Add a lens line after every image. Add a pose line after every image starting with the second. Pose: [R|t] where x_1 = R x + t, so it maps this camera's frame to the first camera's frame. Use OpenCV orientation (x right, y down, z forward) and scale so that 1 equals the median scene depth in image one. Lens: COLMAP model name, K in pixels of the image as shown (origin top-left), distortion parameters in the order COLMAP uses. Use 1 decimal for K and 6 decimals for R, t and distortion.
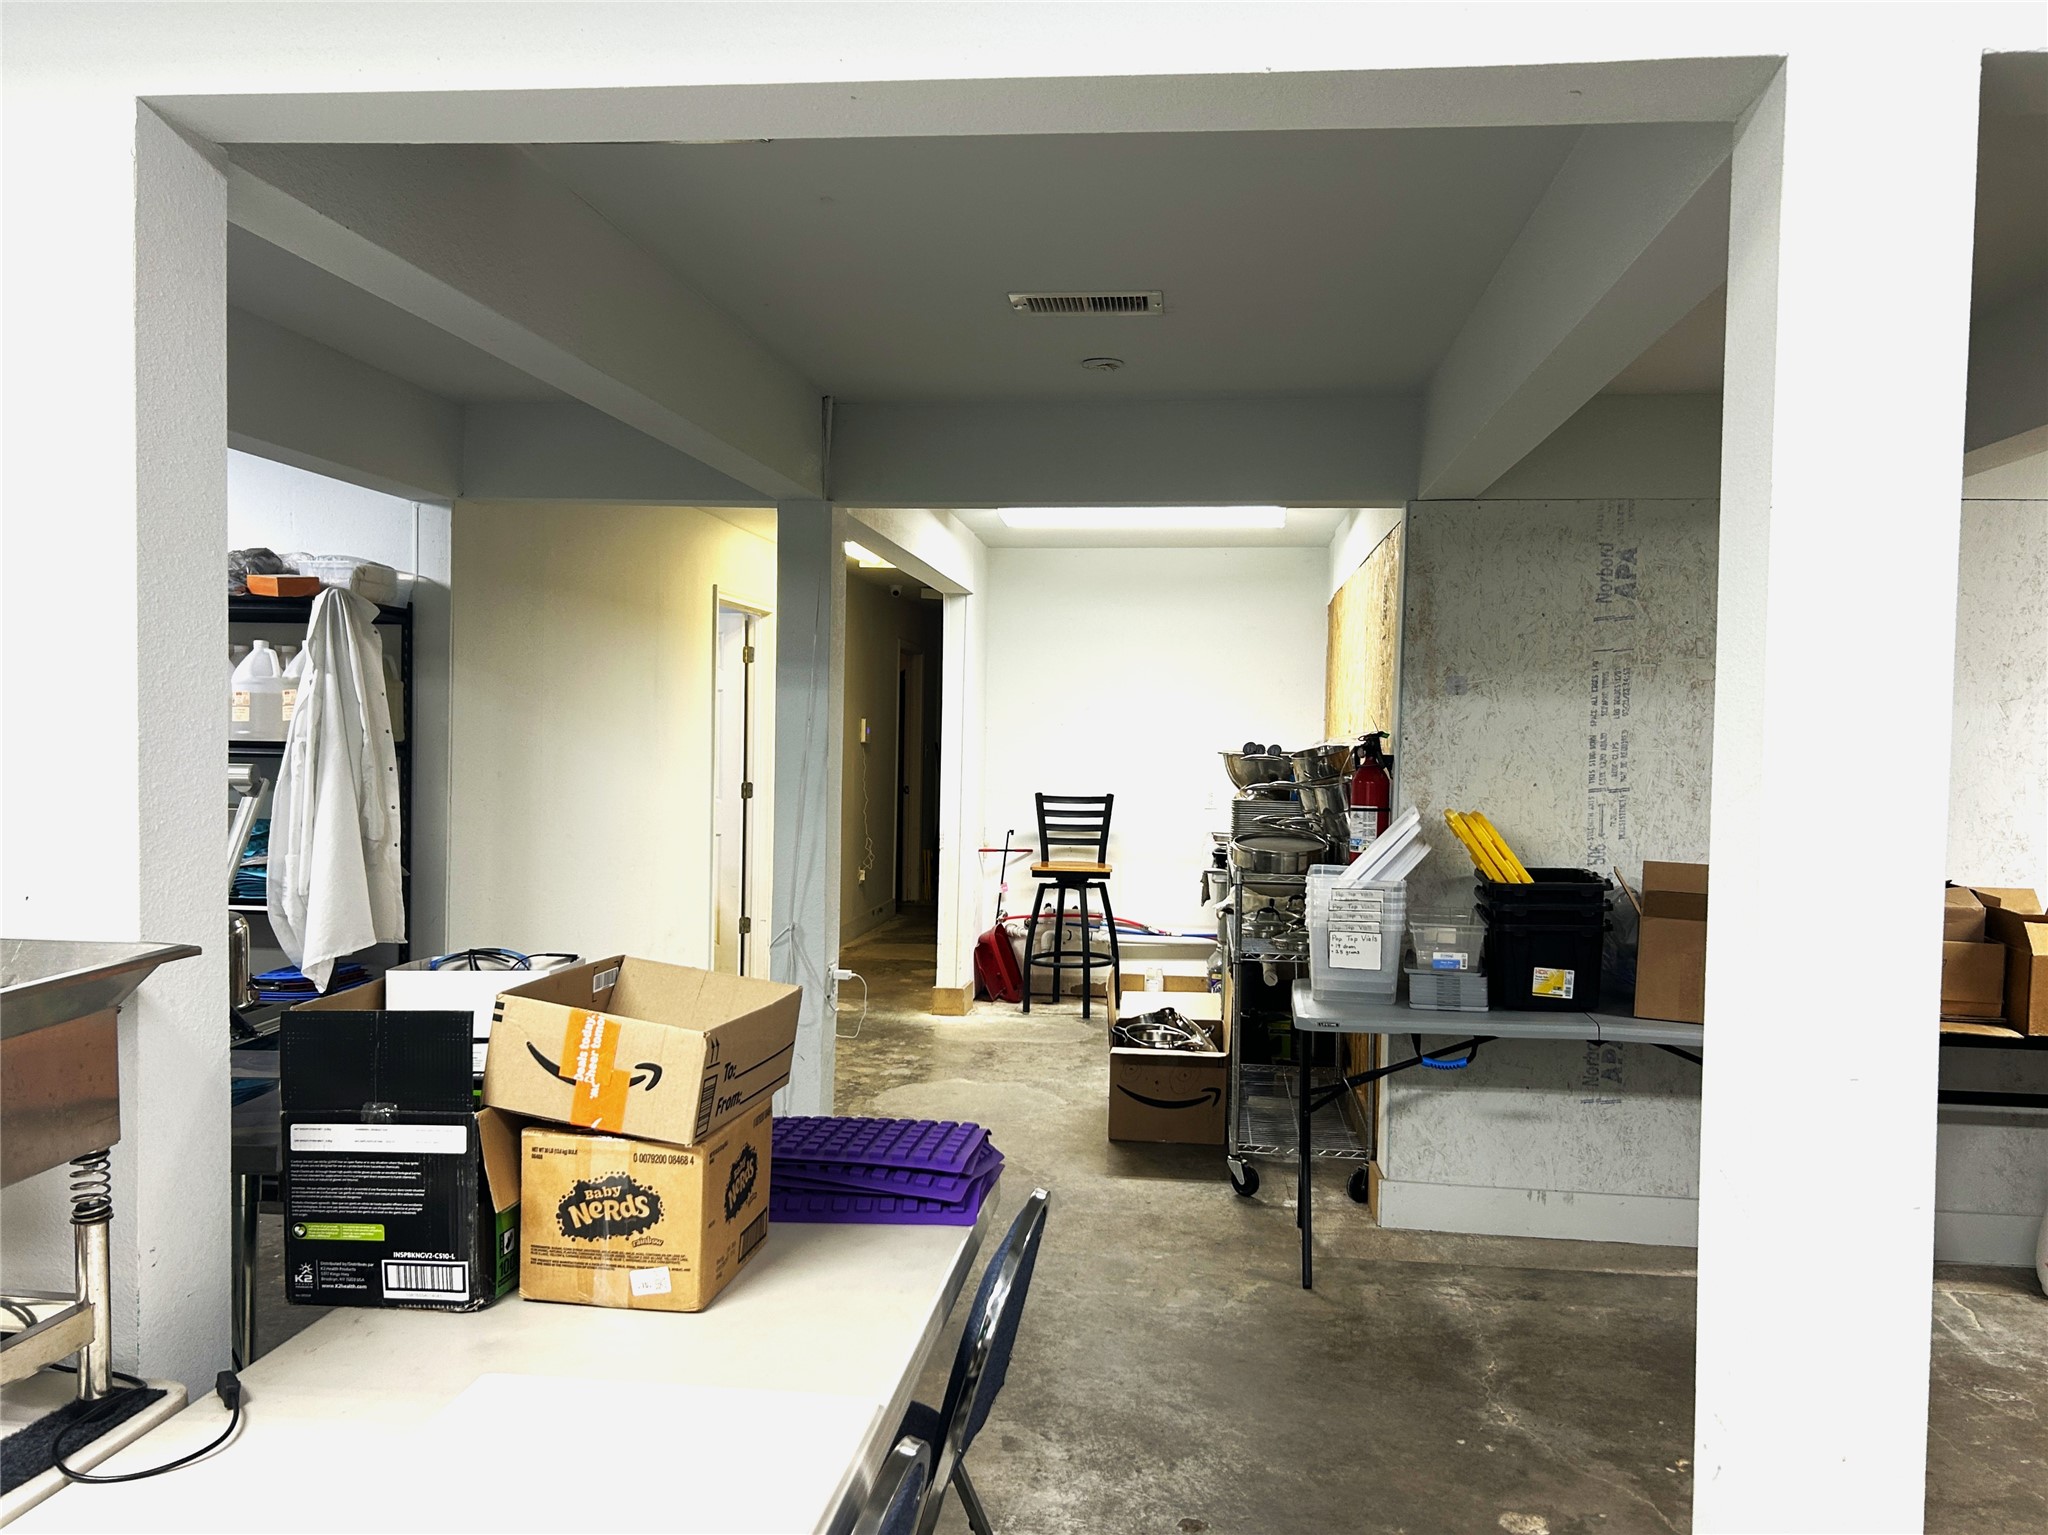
lens RADIAL K [[1568.4, 0, 1022.3], [0, 1568.4, 771.1], [0, 0, 1]] dist [0.014869, -0.004472]
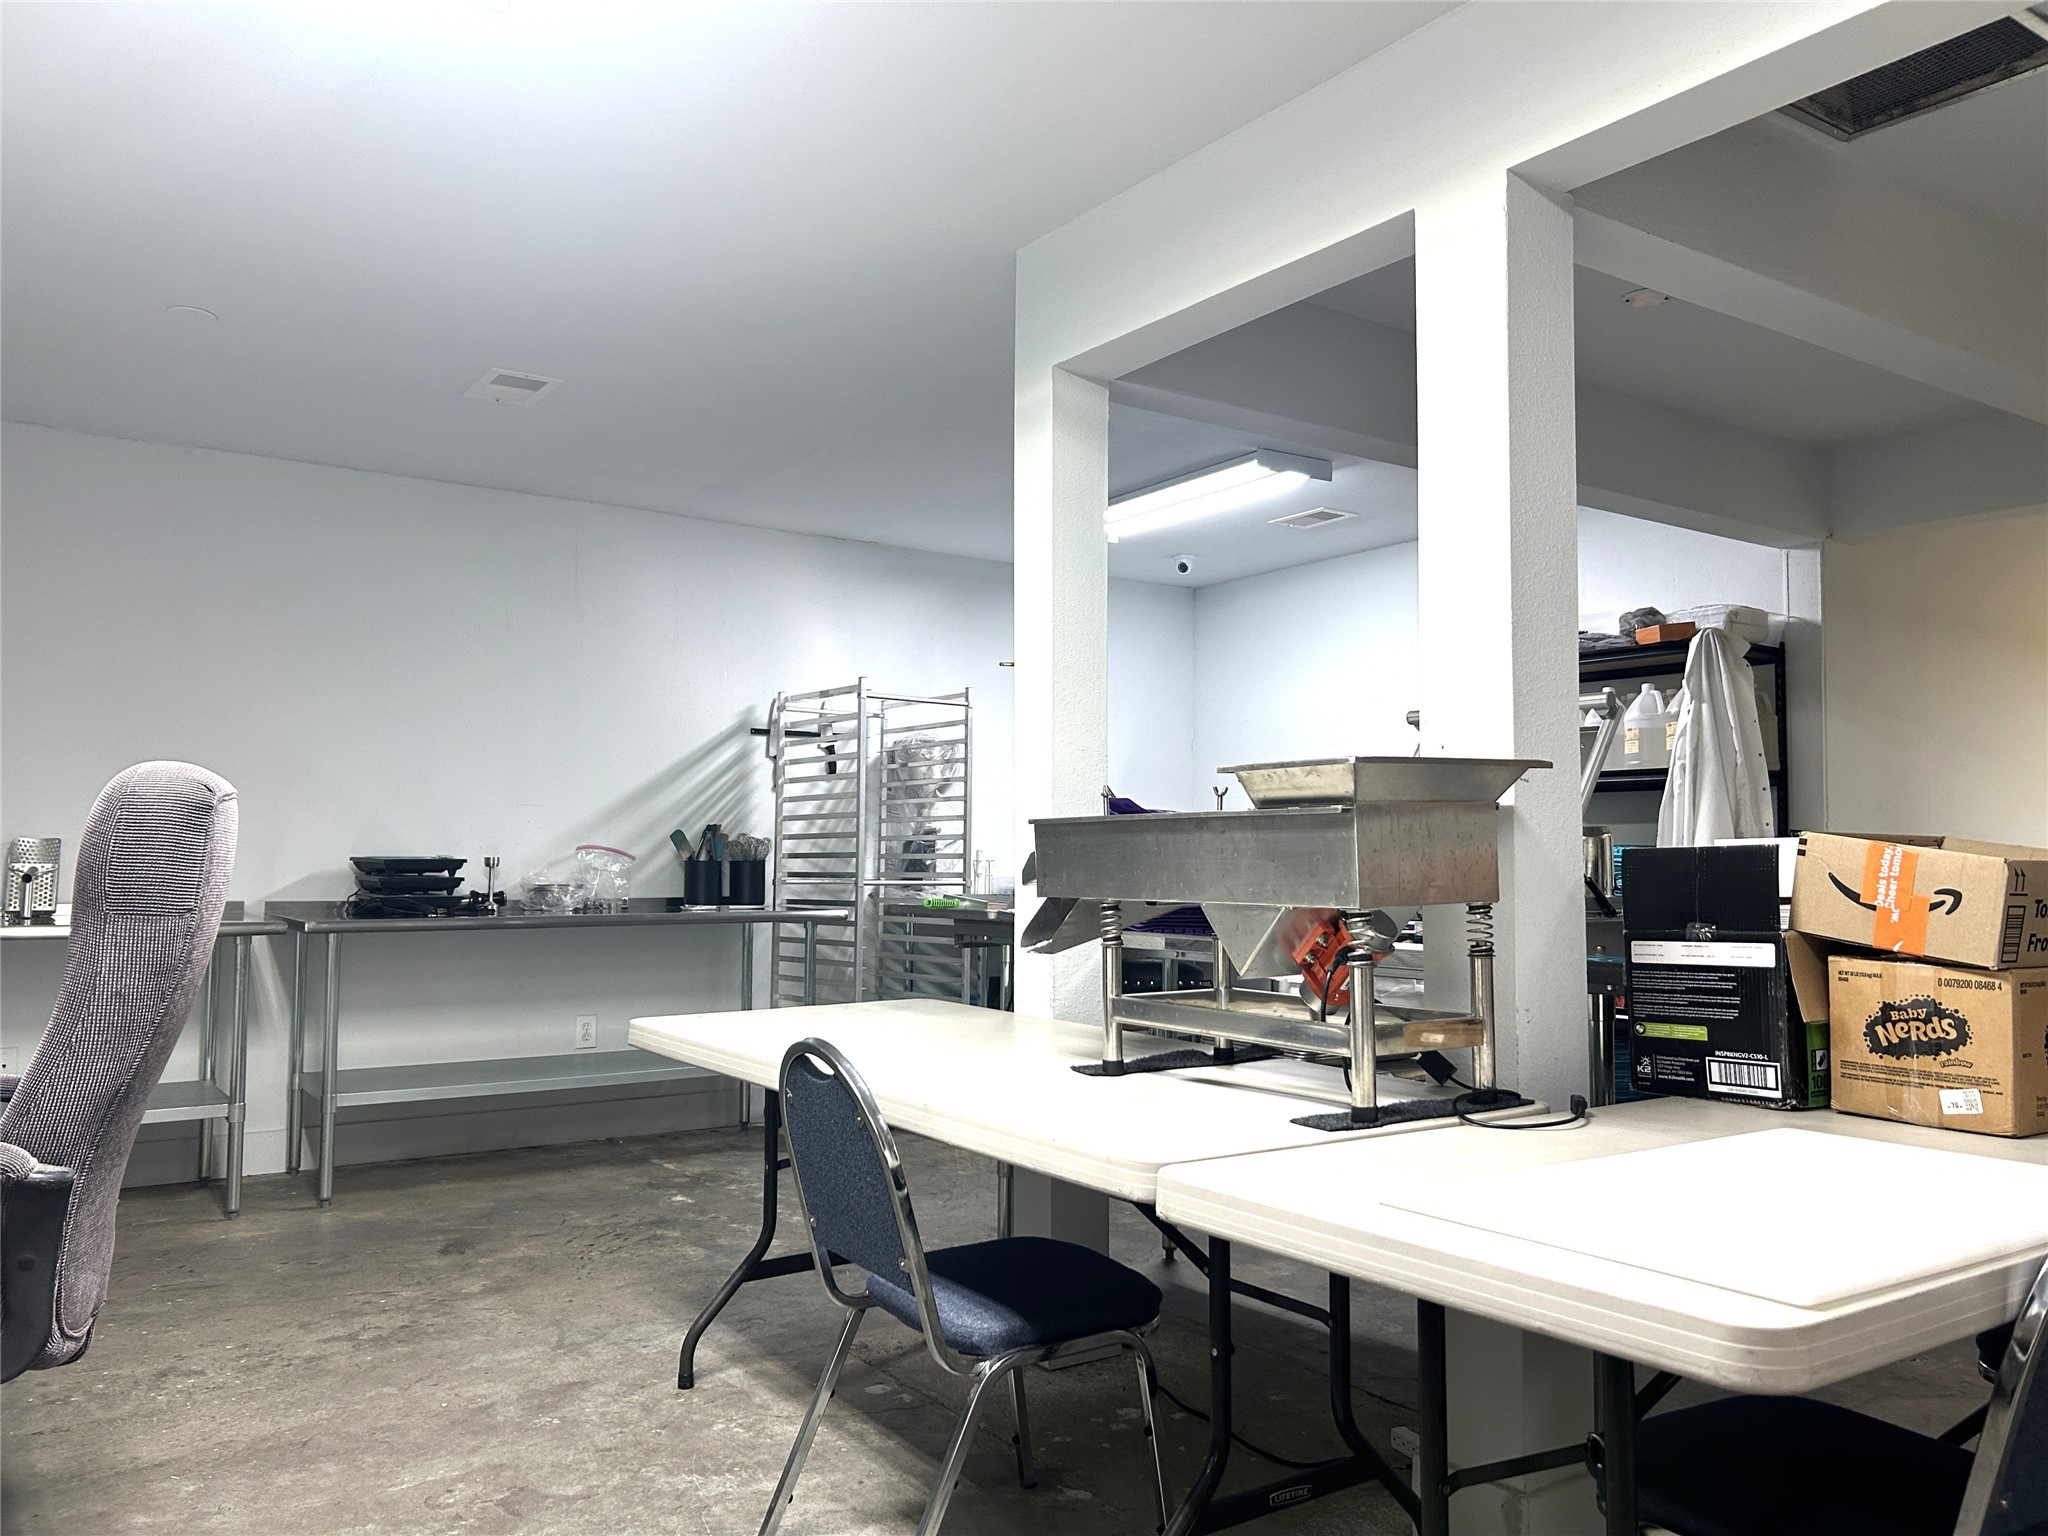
lens RADIAL K [[1568.4, 0, 1033.1], [0, 1568.4, 763.7], [0, 0, 1]] dist [0.014869, -0.004472]
pose [[0.659623, -0.065856, -0.748706, 0.155519], [-0.025402, 0.993631, -0.109779, 0.232118], [0.751168, 0.091431, 0.653749, -0.166866]]
